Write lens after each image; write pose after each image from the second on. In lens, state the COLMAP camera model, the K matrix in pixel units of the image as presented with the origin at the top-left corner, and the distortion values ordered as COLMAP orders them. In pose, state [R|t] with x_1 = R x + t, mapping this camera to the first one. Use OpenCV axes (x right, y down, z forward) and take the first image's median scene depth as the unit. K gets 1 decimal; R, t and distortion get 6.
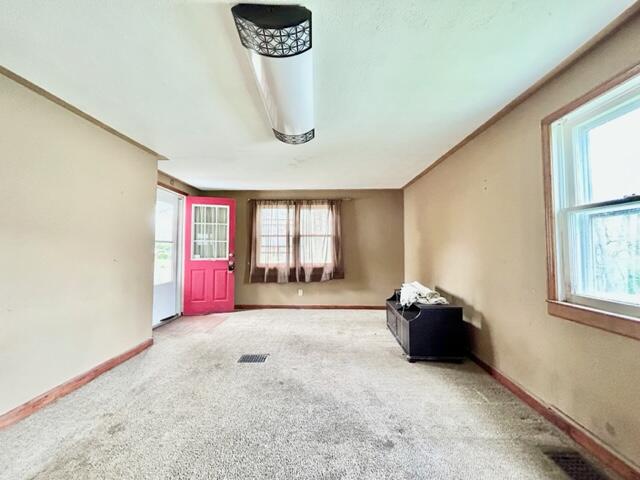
lens RADIAL K [[259.0, 0, 326.0], [0, 259.0, 238.2], [0, 0, 1]] dist [-0.011277, 0.000104]
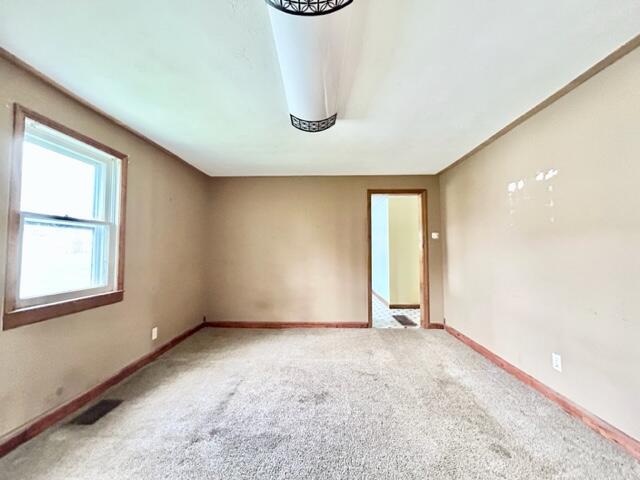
lens RADIAL K [[259.0, 0, 320.1], [0, 259.0, 237.9], [0, 0, 1]] dist [-0.011277, 0.000104]
pose [[-0.999448, 0.008480, 0.032112, -0.231210], [0.005552, 0.995910, -0.090181, 0.082943], [-0.032746, -0.089953, -0.995408, 2.057272]]
